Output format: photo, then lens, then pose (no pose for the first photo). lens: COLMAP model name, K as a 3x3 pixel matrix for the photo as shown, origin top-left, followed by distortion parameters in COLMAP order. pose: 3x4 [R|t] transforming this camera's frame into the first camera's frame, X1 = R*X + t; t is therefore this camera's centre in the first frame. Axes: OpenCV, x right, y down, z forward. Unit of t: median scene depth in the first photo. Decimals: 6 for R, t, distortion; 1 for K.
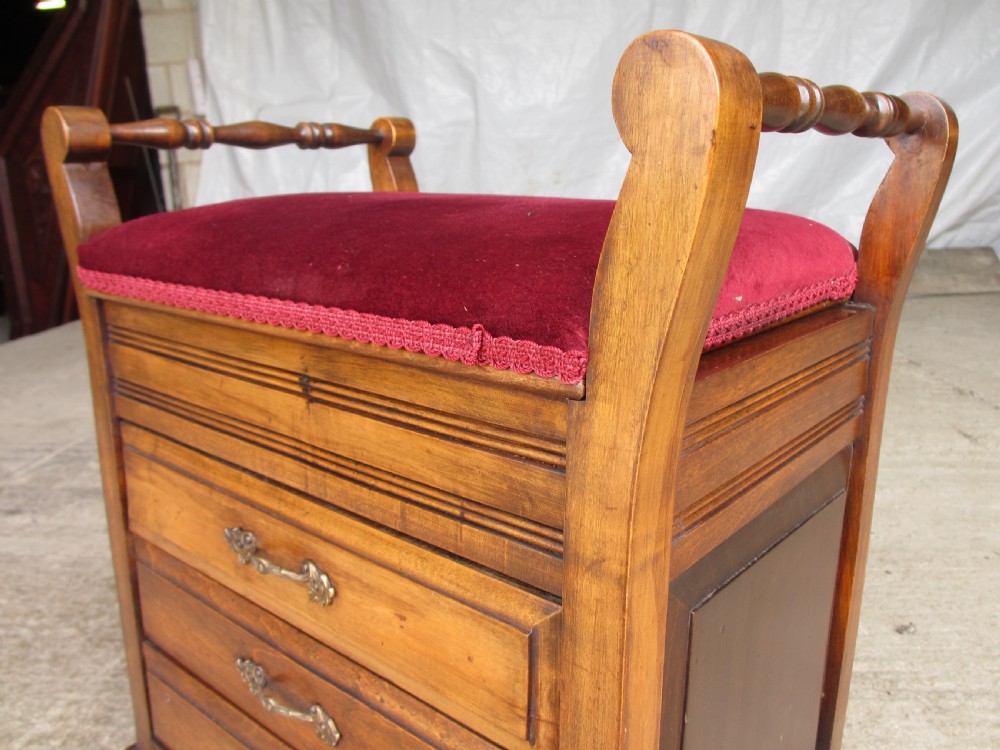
lens RADIAL K [[823.4, 0, 505.2], [0, 823.4, 378.2], [0, 0, 1]] dist [-0.036459, -0.002463]
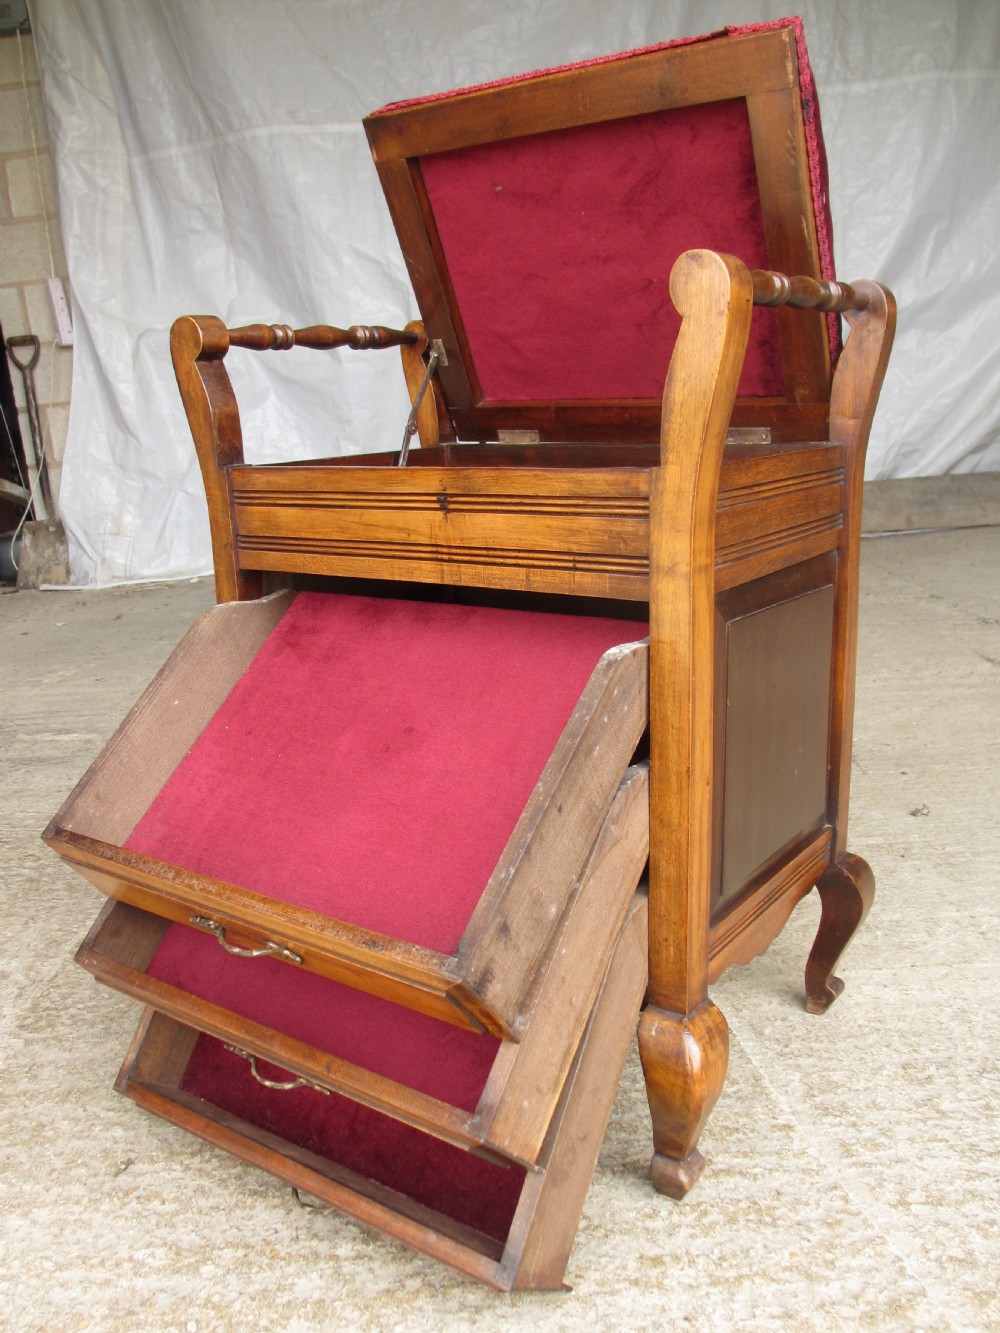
lens RADIAL K [[1098.5, 0, 500.0], [0, 1098.5, 666.5], [0, 0, 1]] dist [-0.053682, 0.015496]
pose [[0.996615, -0.050963, 0.064508, -0.108149], [0.052126, 0.998504, -0.016483, 0.124571], [-0.063571, 0.019789, 0.997781, -0.329339]]
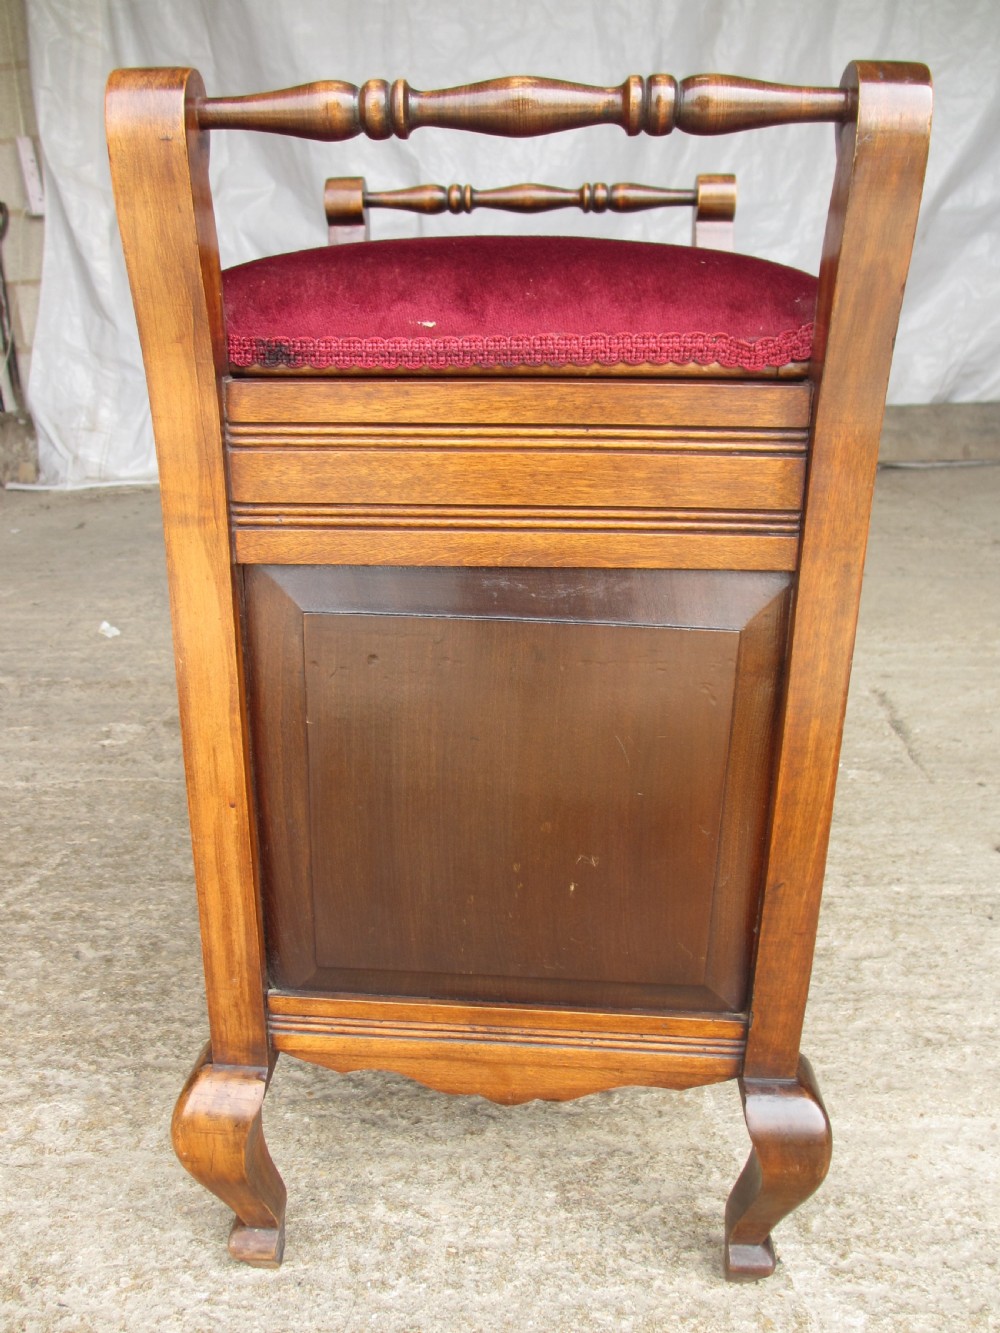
lens RADIAL K [[1102.6, 0, 497.2], [0, 1102.6, 668.0], [0, 0, 1]] dist [-0.043539, 0.005622]
pose [[0.998847, -0.012802, 0.046273, -0.052511], [0.009586, 0.997565, 0.069078, 0.056502], [-0.047045, -0.068554, 0.996538, -0.027580]]
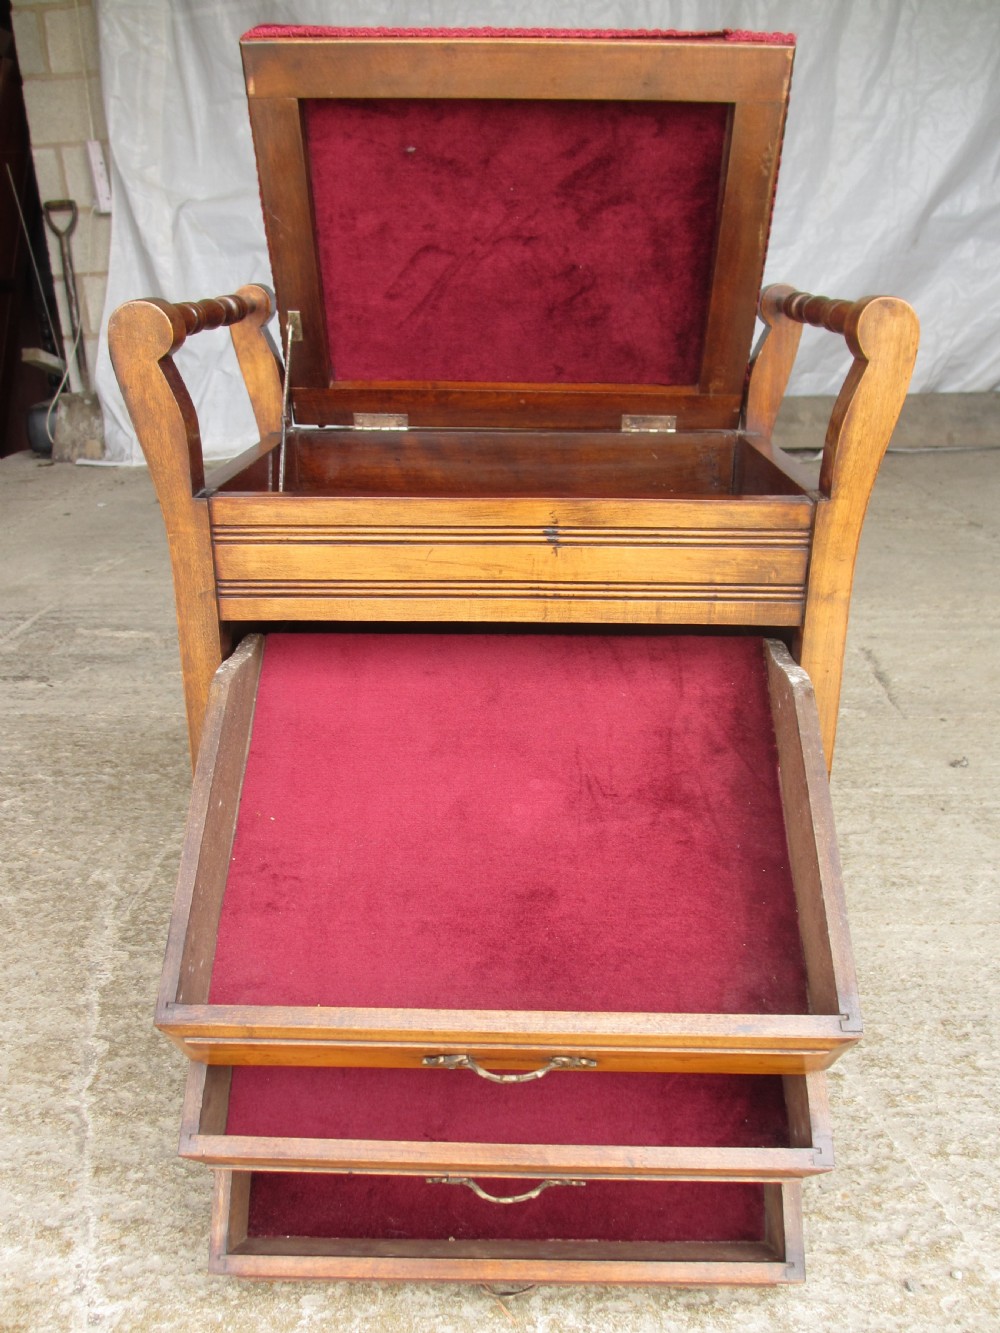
lens RADIAL K [[1098.5, 0, 500.0], [0, 1098.5, 666.5], [0, 0, 1]] dist [-0.053682, 0.015496]
pose [[0.998501, -0.006758, 0.054316, -0.181735], [0.001411, 0.995197, 0.097885, 0.044662], [-0.054717, -0.097662, 0.993714, -0.367162]]
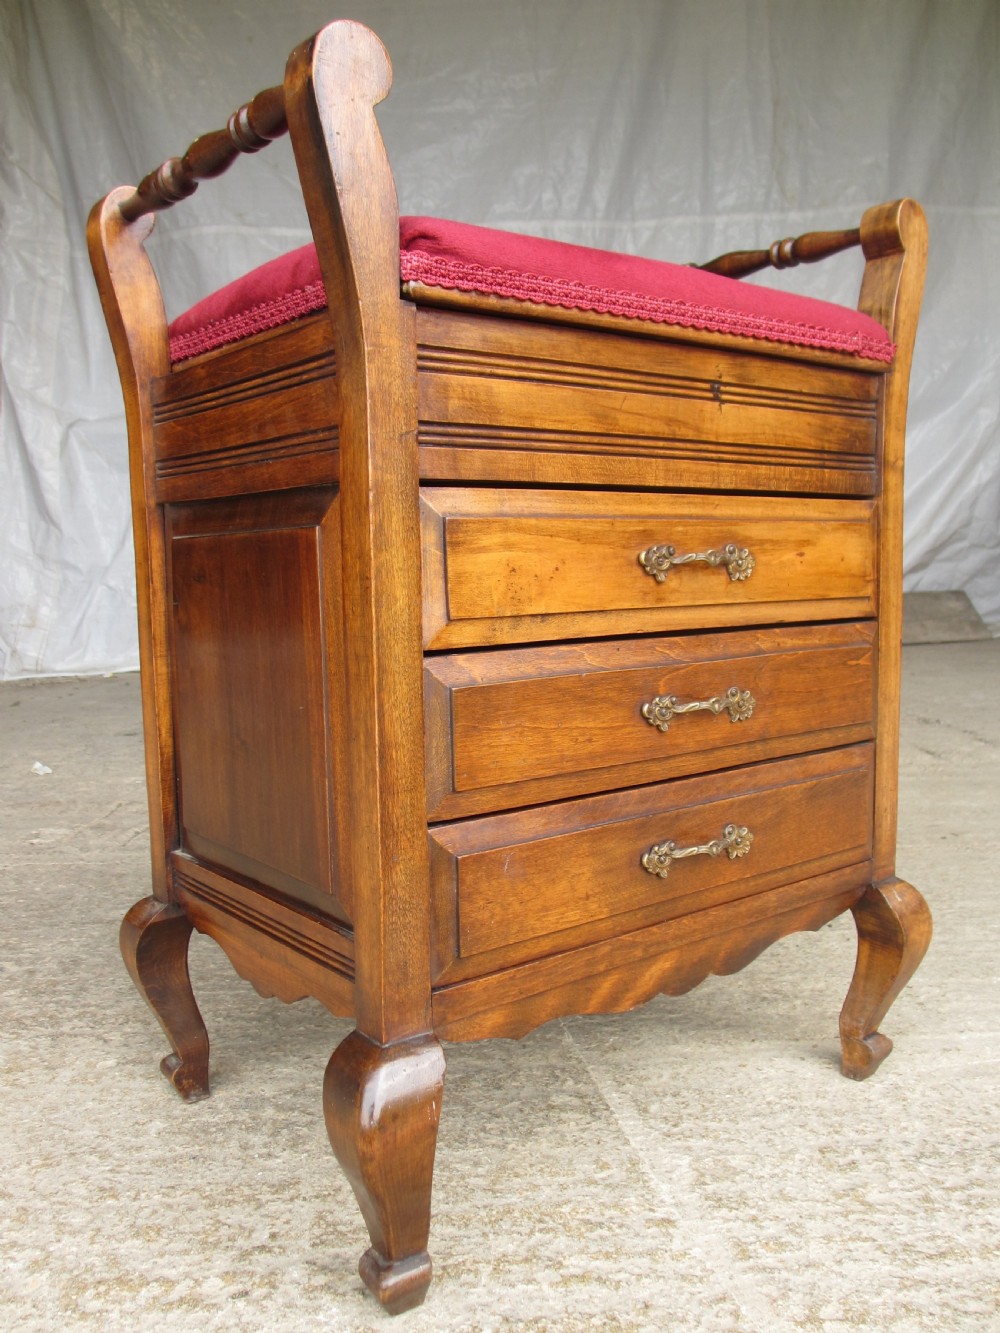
lens RADIAL K [[1098.5, 0, 500.0], [0, 1098.5, 666.5], [0, 0, 1]] dist [-0.053682, 0.015496]
pose [[0.993662, -0.014312, 0.111498, -0.020219], [0.030429, 0.989077, -0.144222, 0.236866], [-0.108216, 0.146701, 0.983244, -0.173294]]
